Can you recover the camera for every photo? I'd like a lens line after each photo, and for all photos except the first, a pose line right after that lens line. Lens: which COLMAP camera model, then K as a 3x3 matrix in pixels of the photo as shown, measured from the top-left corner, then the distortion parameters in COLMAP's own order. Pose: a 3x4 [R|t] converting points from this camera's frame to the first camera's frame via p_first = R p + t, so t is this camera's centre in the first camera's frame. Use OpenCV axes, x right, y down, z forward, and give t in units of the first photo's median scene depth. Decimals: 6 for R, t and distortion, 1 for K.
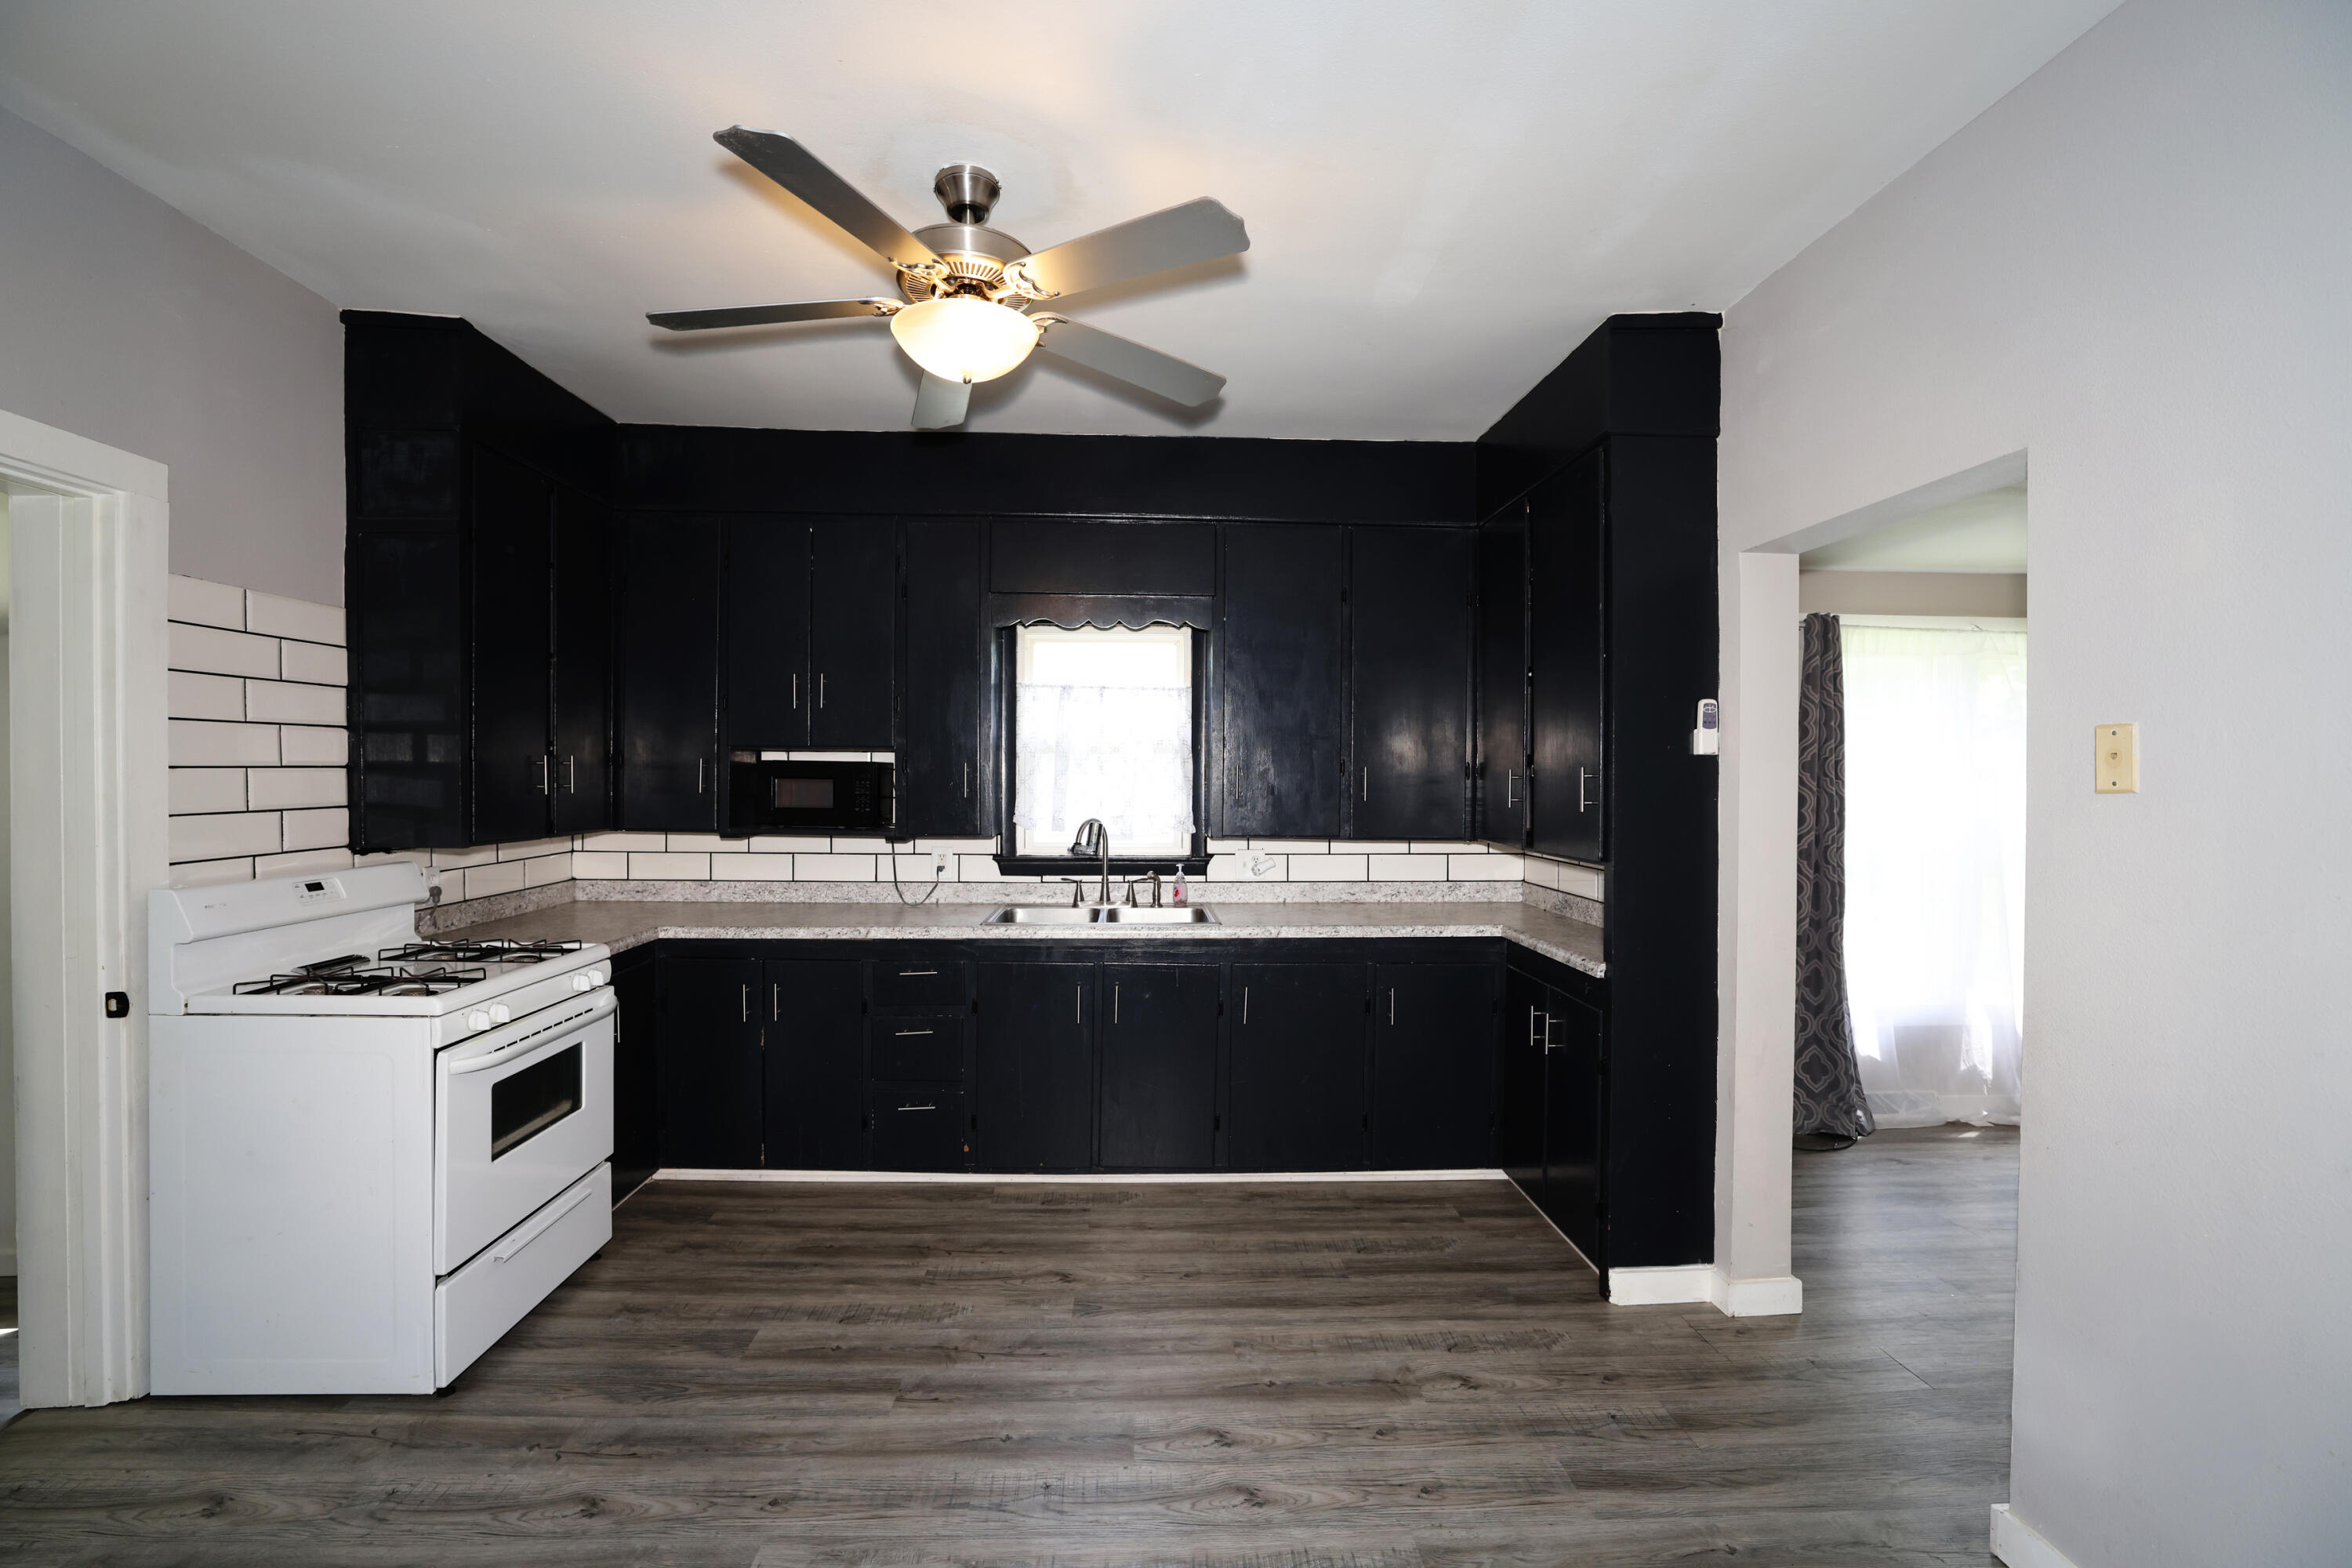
lens RADIAL K [[1007.4, 0, 1169.1], [0, 1007.4, 788.8], [0, 0, 1]] dist [-0.049478, 0.018127]
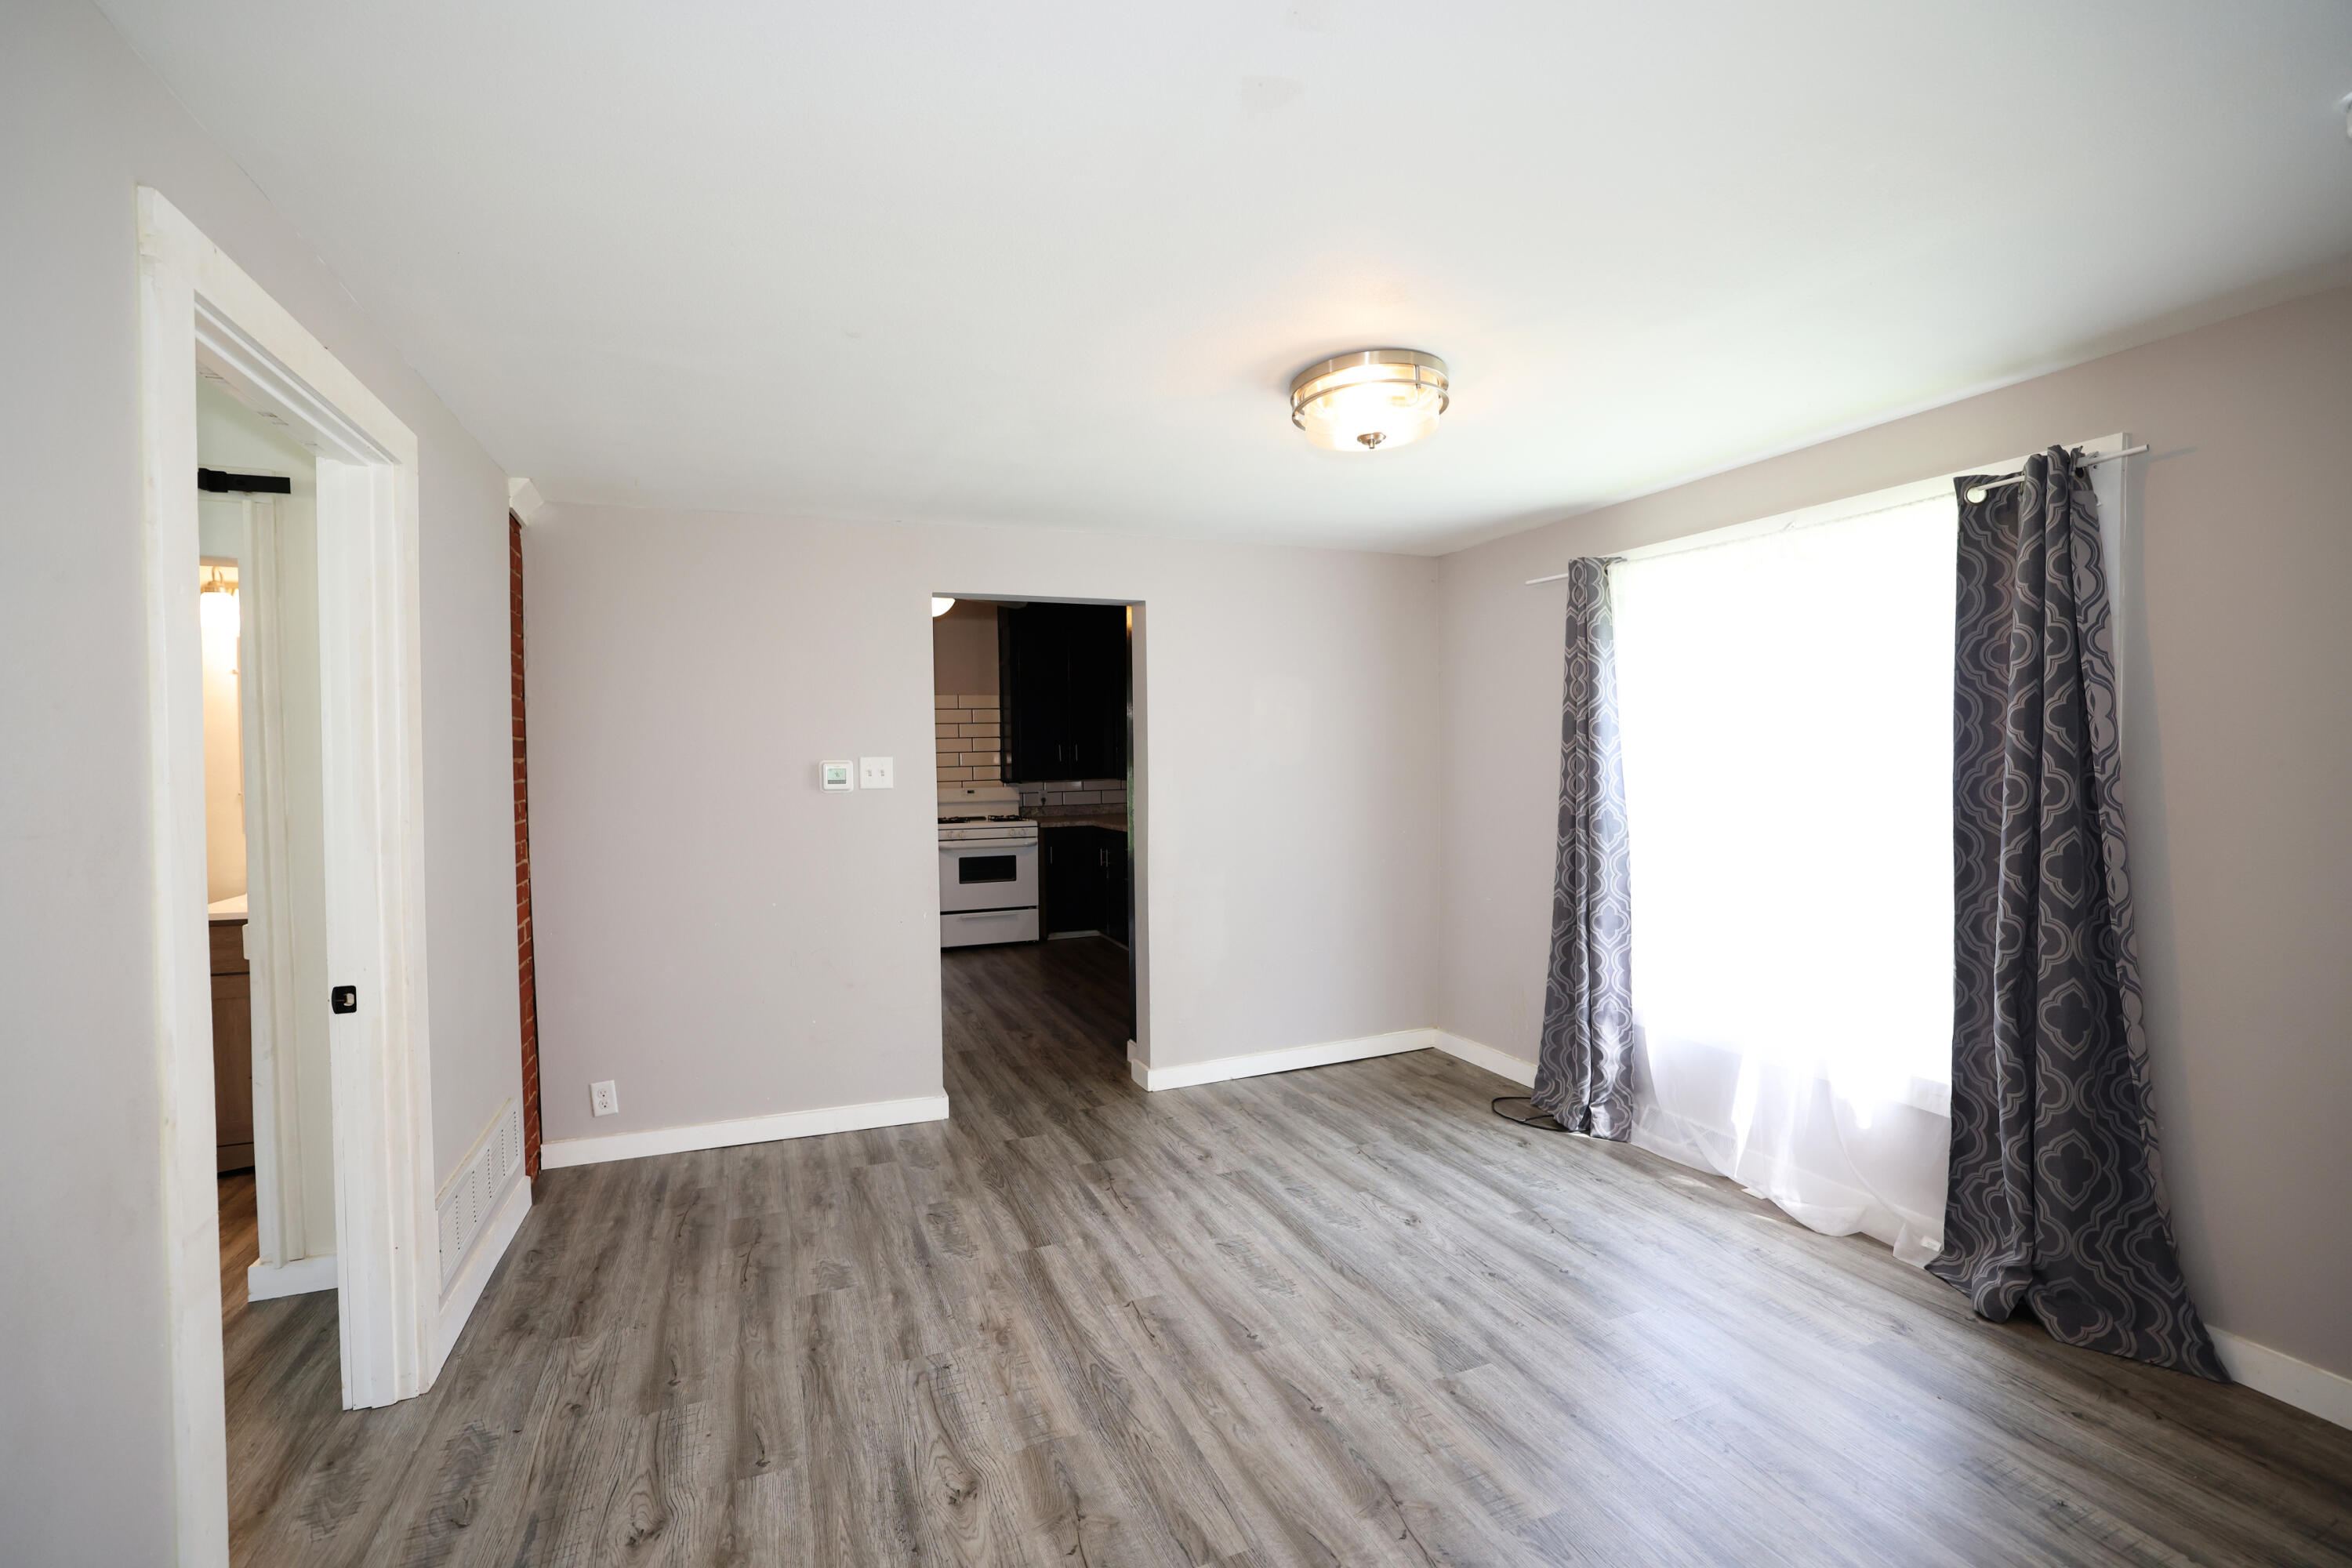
lens RADIAL K [[1066.3, 0, 1181.3], [0, 1066.3, 774.6], [0, 0, 1]] dist [-0.000539, 0.000032]
pose [[0.328733, 0.009469, -0.944375, 2.209317], [0.010089, 0.999857, 0.013538, 0.007687], [0.944369, -0.013978, 0.328591, 0.488763]]
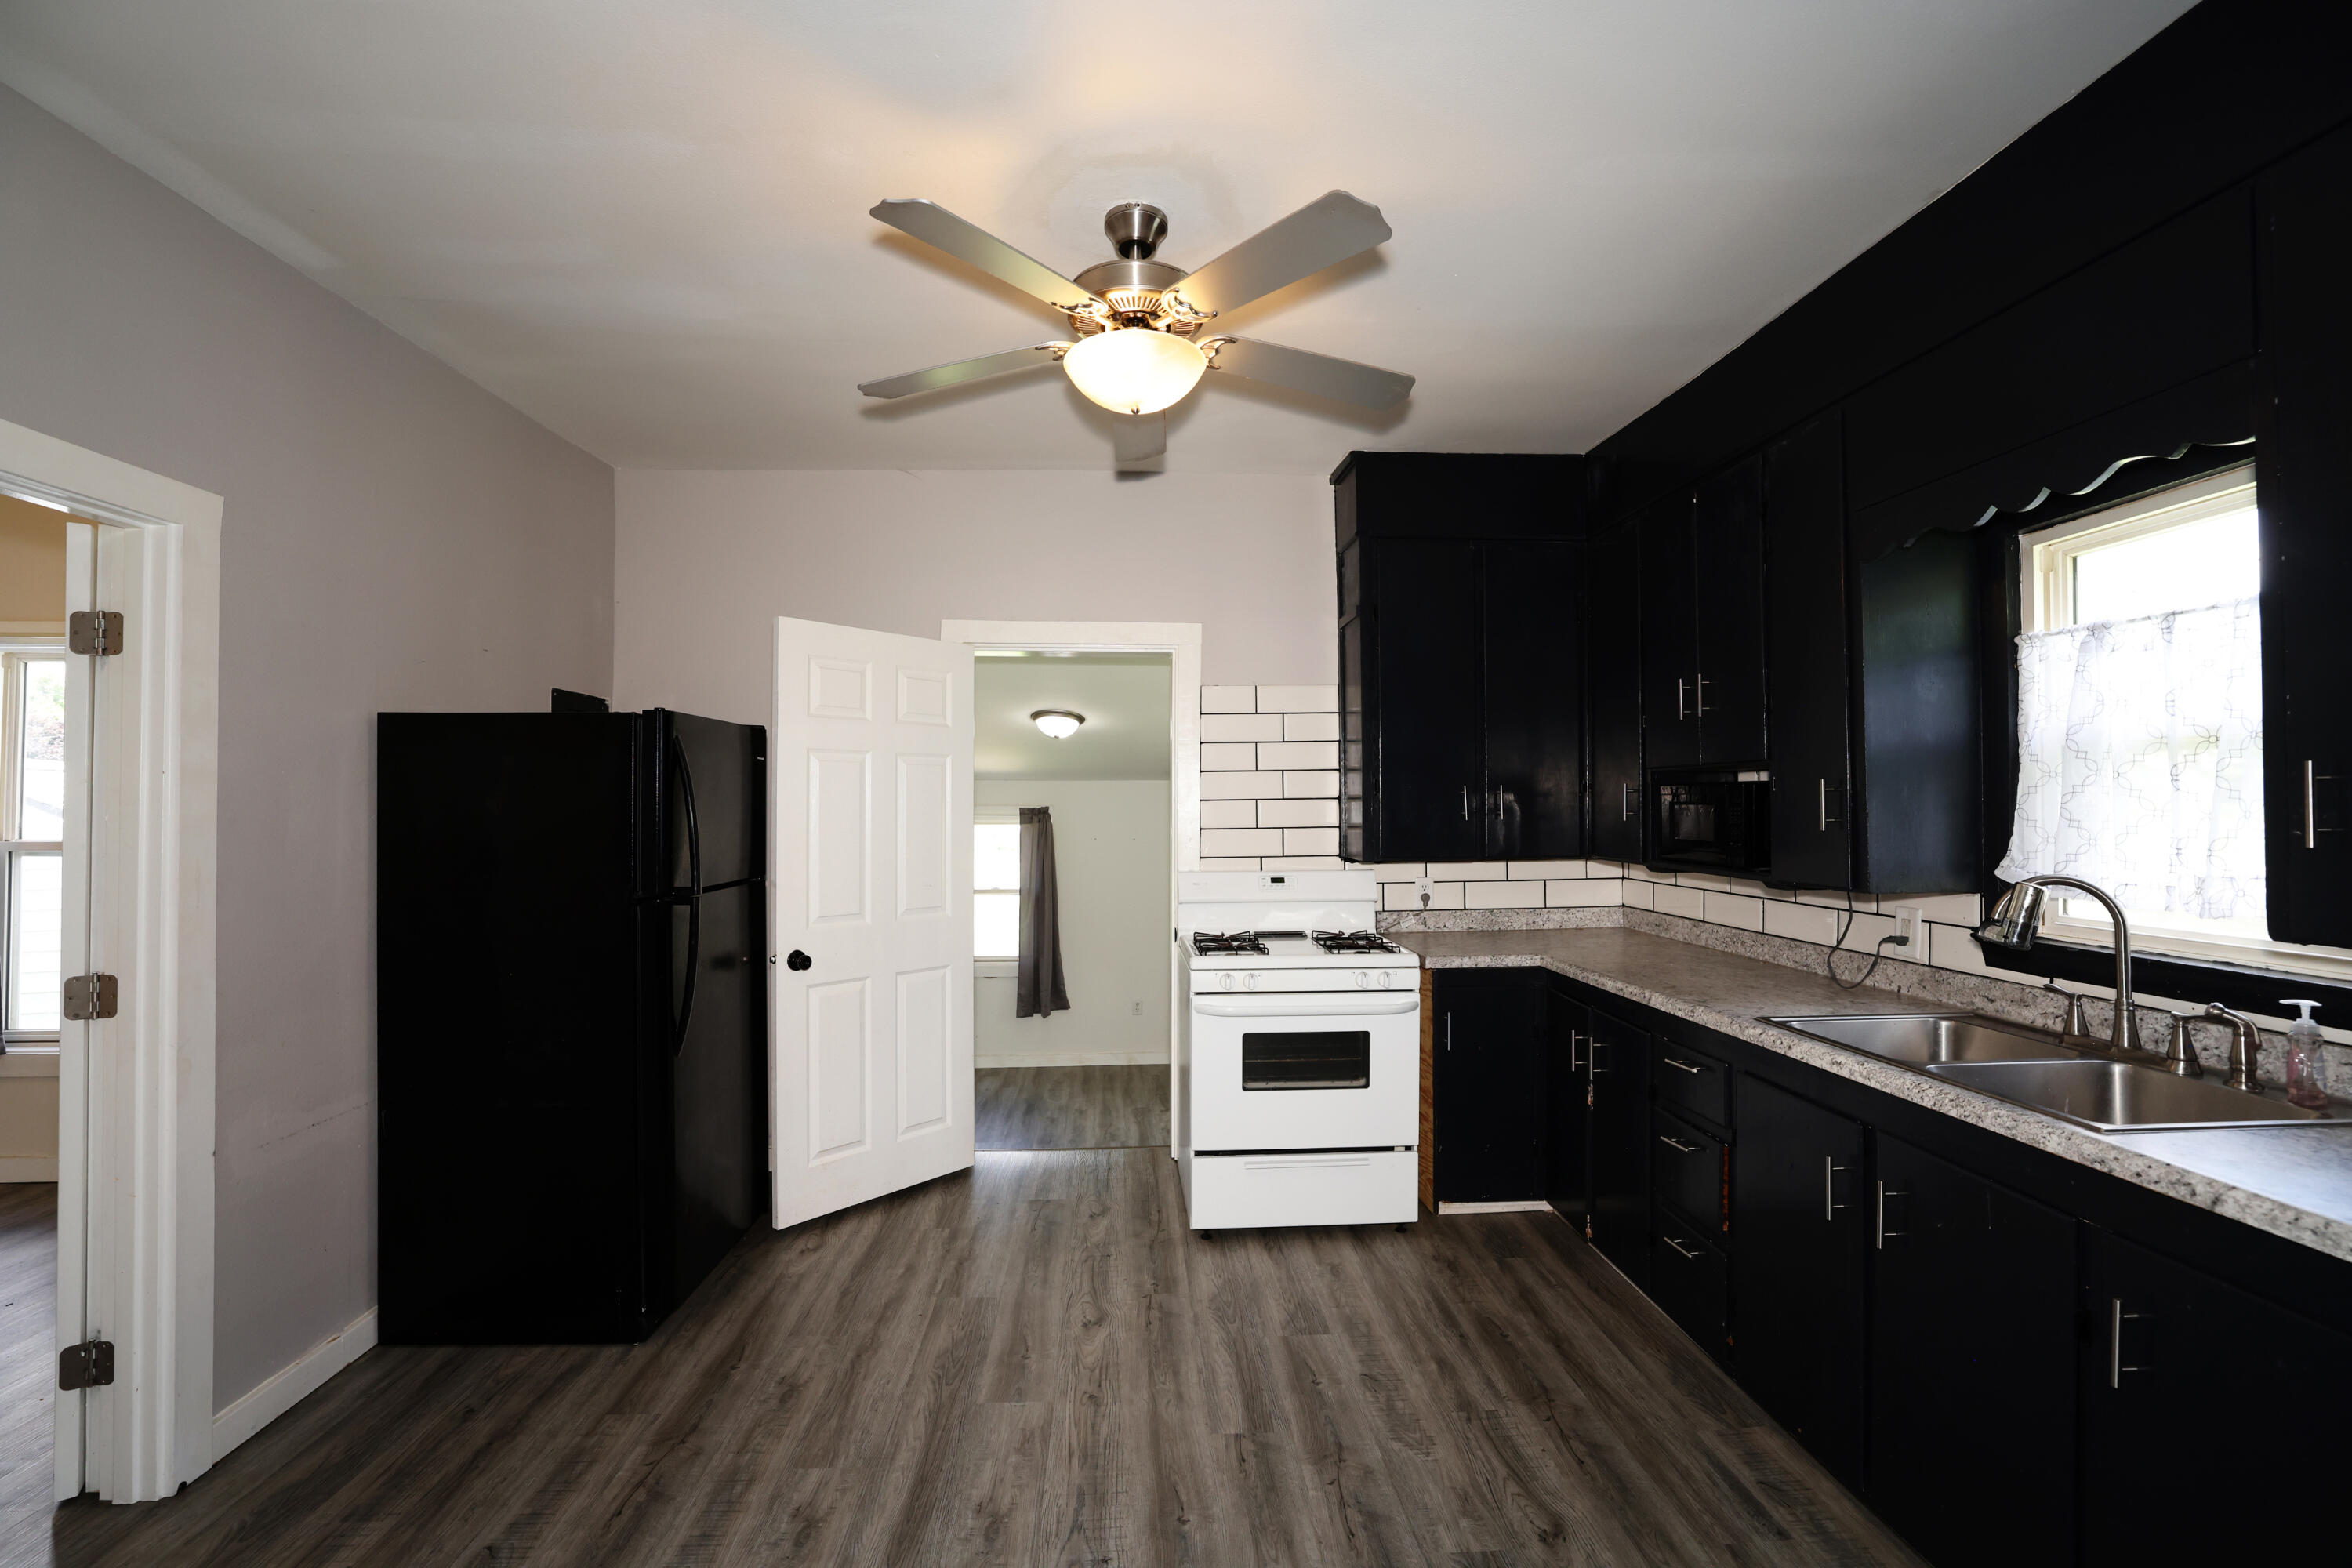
lens RADIAL K [[1007.4, 0, 1169.1], [0, 1007.4, 788.8], [0, 0, 1]] dist [-0.049478, 0.018127]
pose [[0.011777, -0.024529, -0.999630, 0.588020], [-0.008362, 0.999662, -0.024628, 0.001190], [0.999896, 0.008648, 0.011568, 0.745320]]
